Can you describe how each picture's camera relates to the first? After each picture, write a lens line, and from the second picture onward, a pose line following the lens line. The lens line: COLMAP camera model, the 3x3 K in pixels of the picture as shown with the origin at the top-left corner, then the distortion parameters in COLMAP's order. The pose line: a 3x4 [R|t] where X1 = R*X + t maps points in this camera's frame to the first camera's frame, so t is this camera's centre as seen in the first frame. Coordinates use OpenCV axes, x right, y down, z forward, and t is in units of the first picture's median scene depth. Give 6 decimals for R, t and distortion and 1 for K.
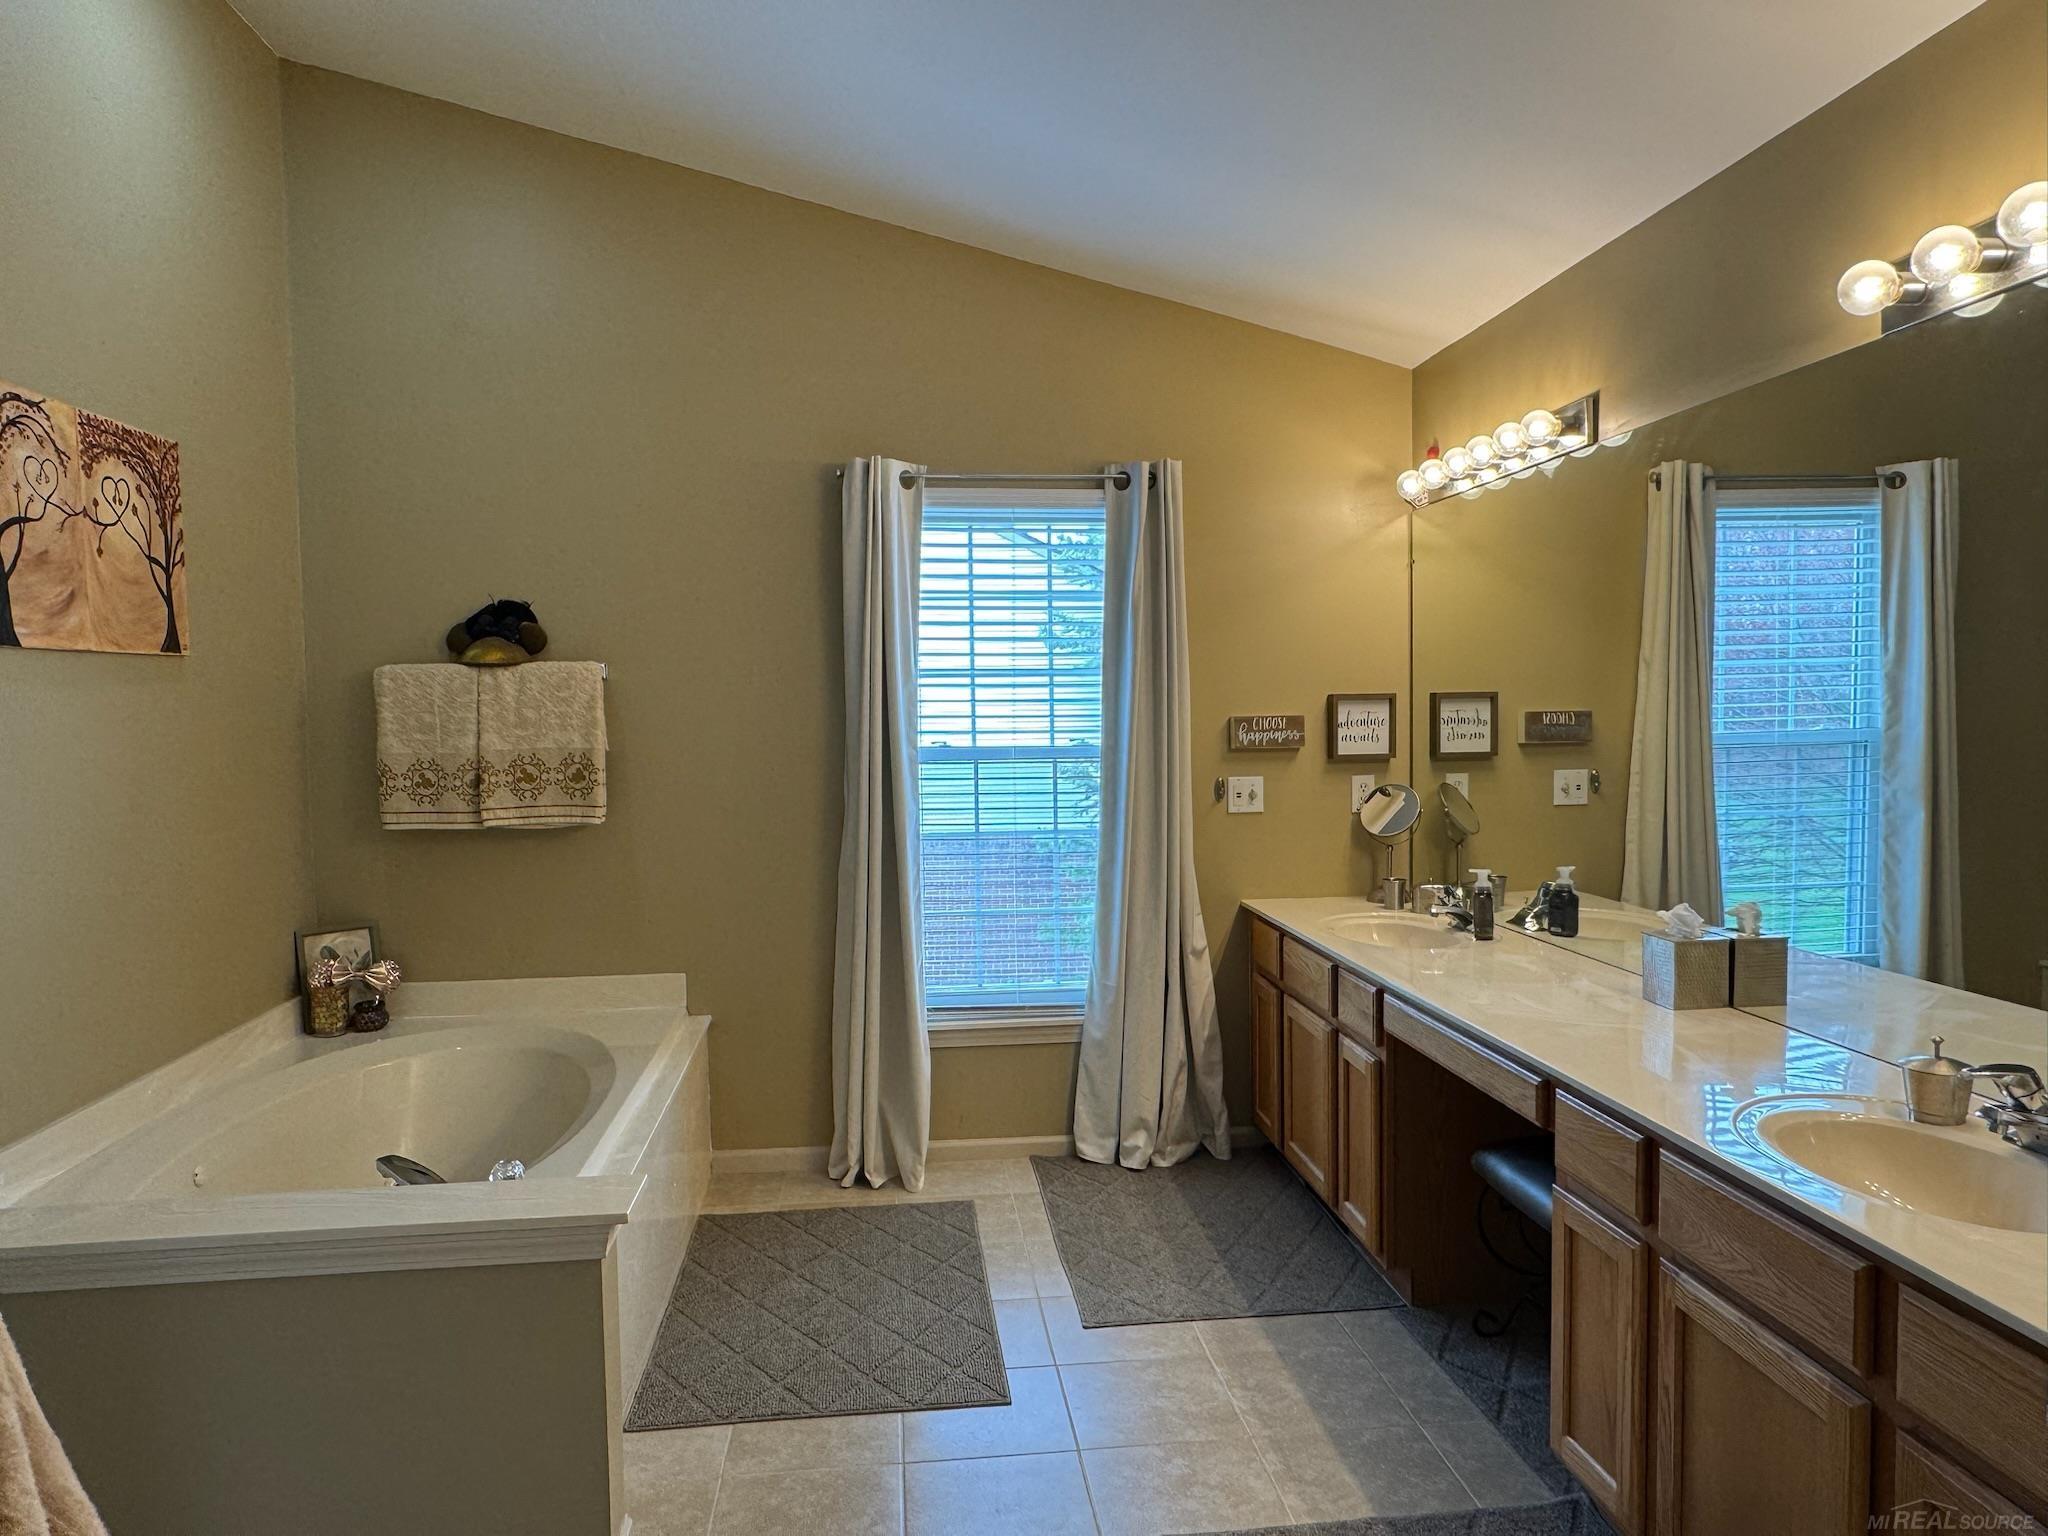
lens RADIAL K [[1310.8, 0, 1024.0], [0, 1310.8, 768.0], [0, 0, 1]] dist [-0.004381, 0.000038]
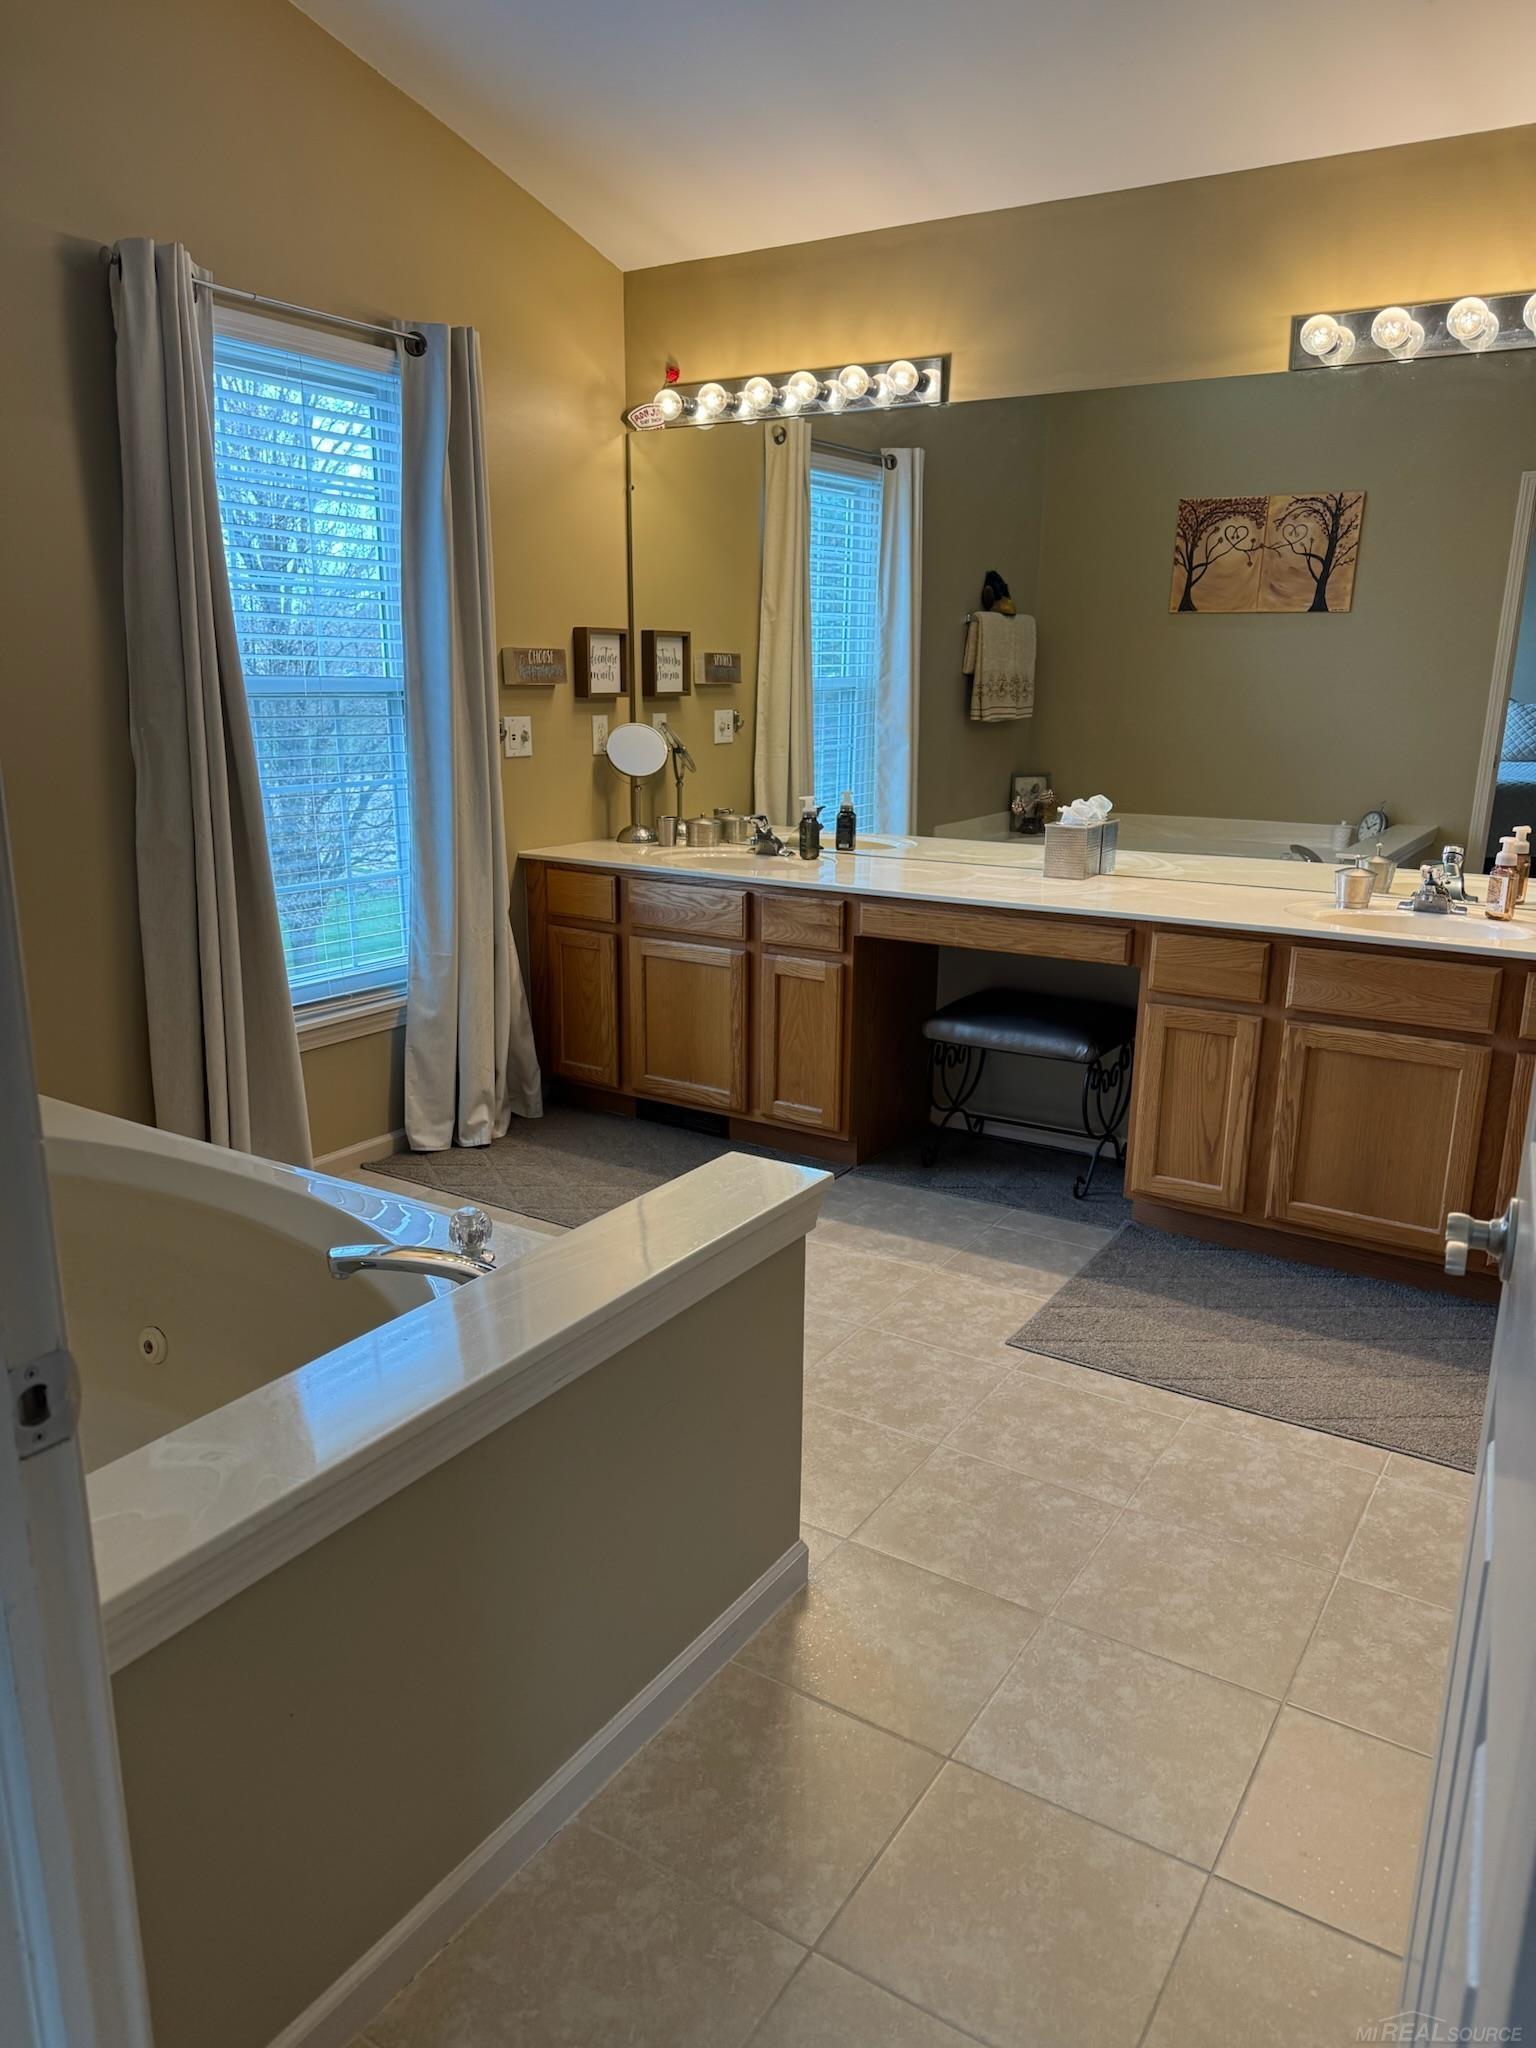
lens RADIAL K [[1403.1, 0, 771.8], [0, 1403.1, 1045.2], [0, 0, 1]] dist [0.141608, -0.318202]
pose [[0.624338, -0.181166, 0.759856, -0.566986], [0.018377, 0.975872, 0.217569, 0.020647], [-0.780938, -0.121873, 0.612603, 0.238024]]
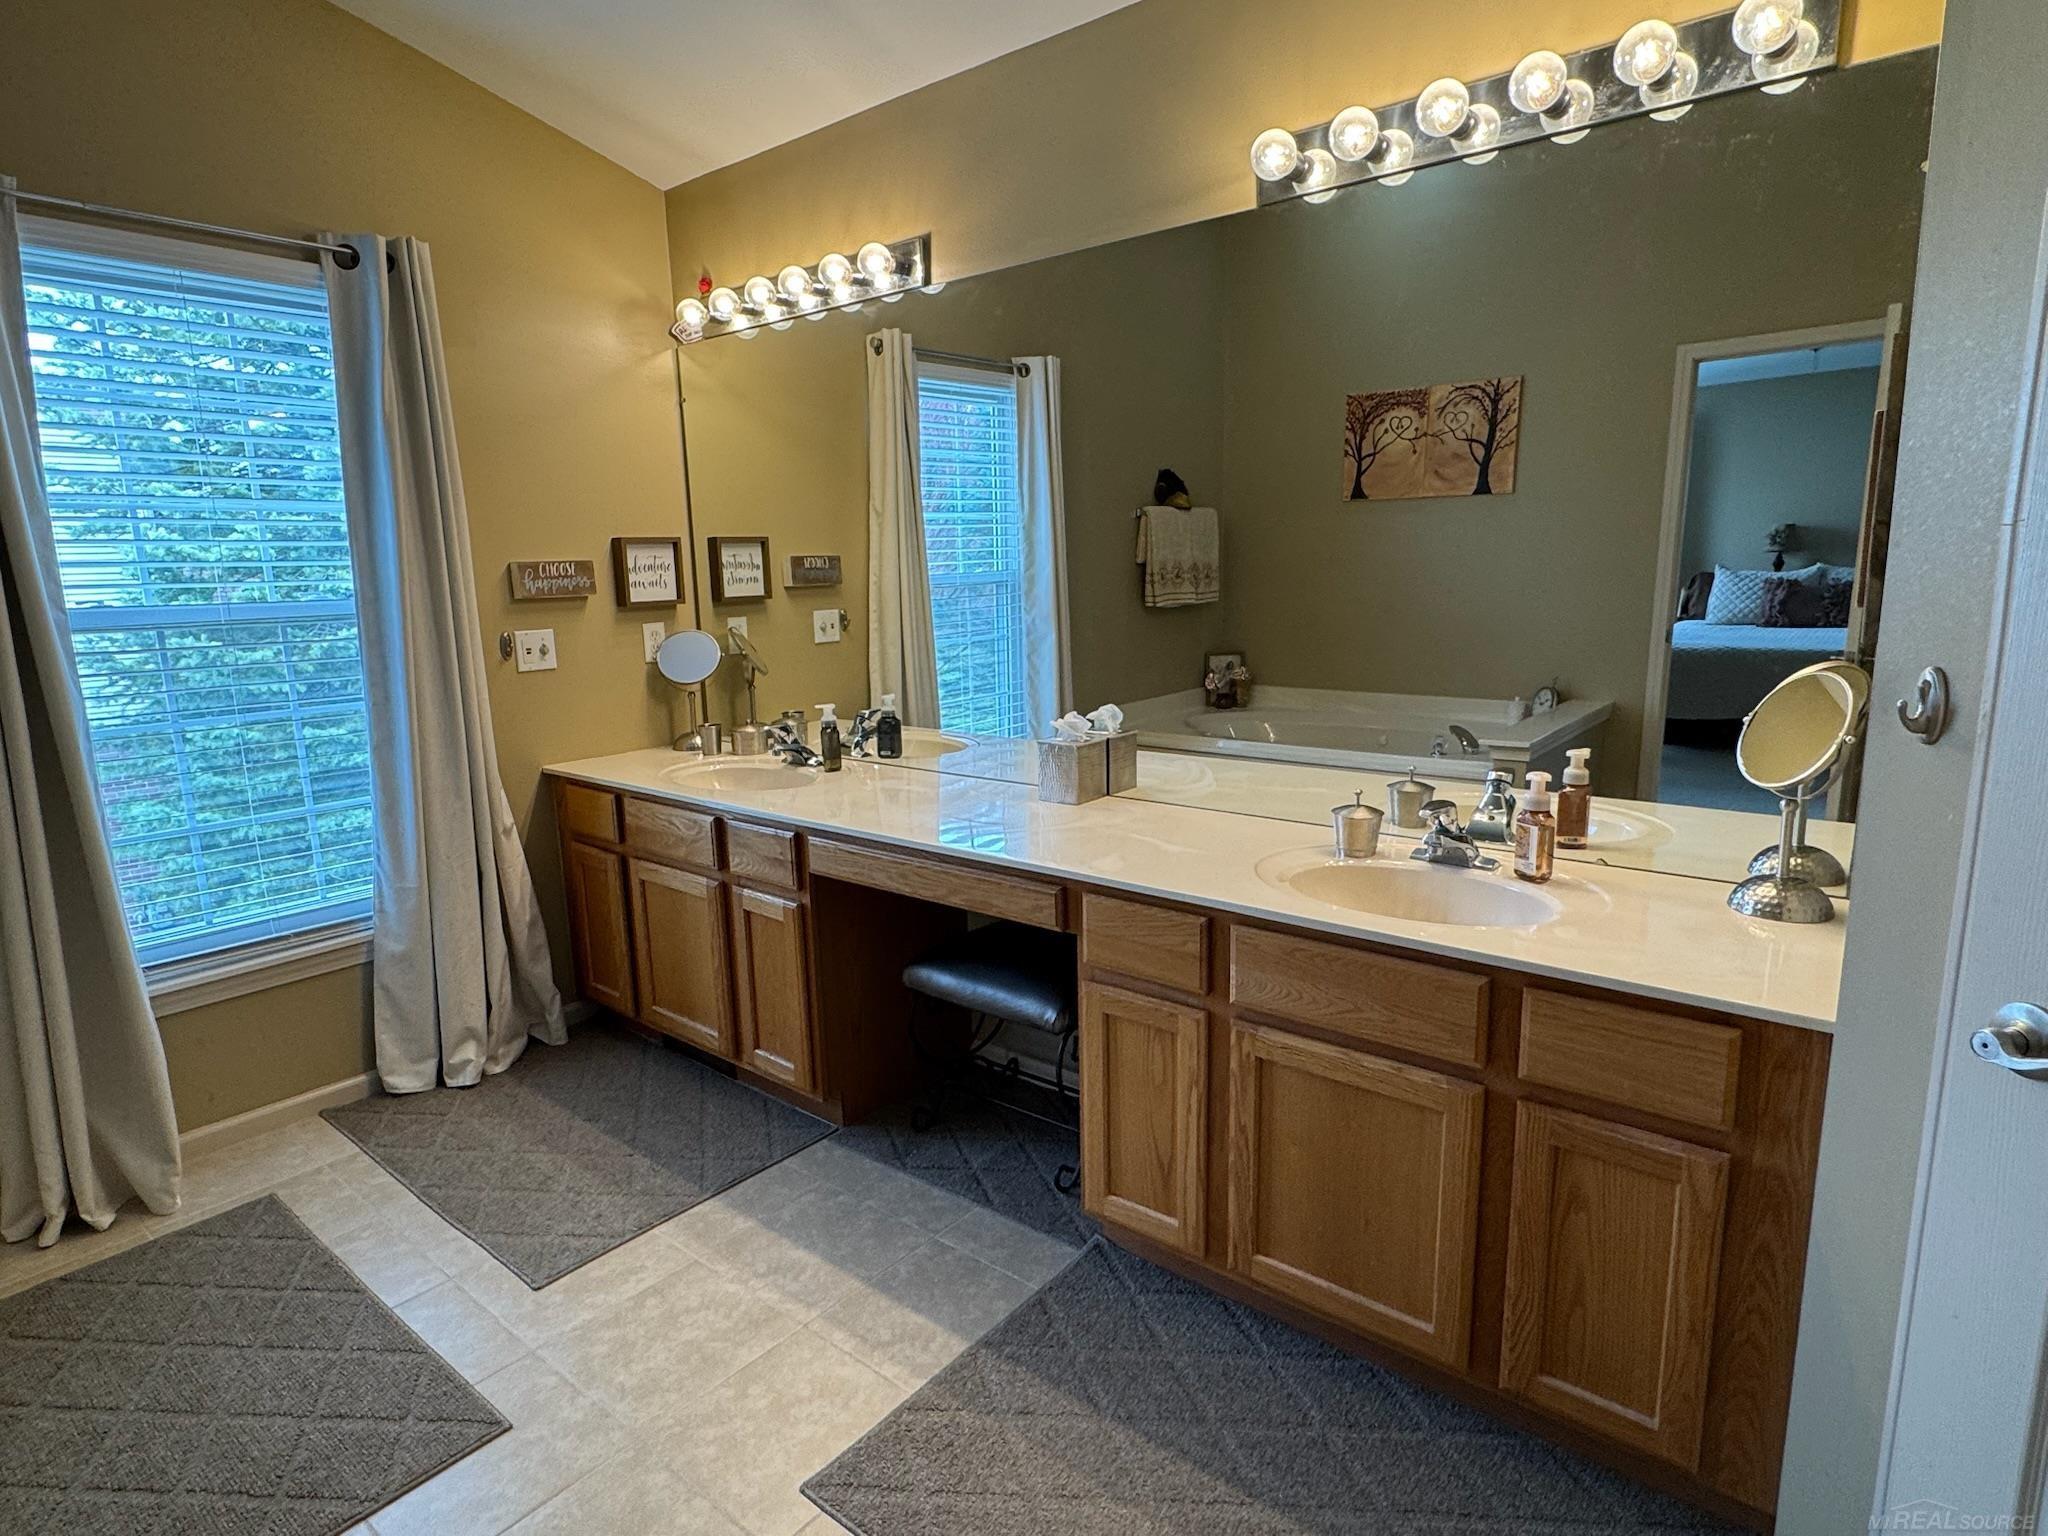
lens RADIAL K [[1112.3, 0, 1024.0], [0, 1112.3, 768.0], [0, 0, 1]] dist [-0.004540, 0.001159]
pose [[0.714179, -0.133297, 0.687154, -0.138238], [0.047373, 0.988654, 0.142548, 0.007974], [-0.698358, -0.069252, 0.712390, 0.235153]]
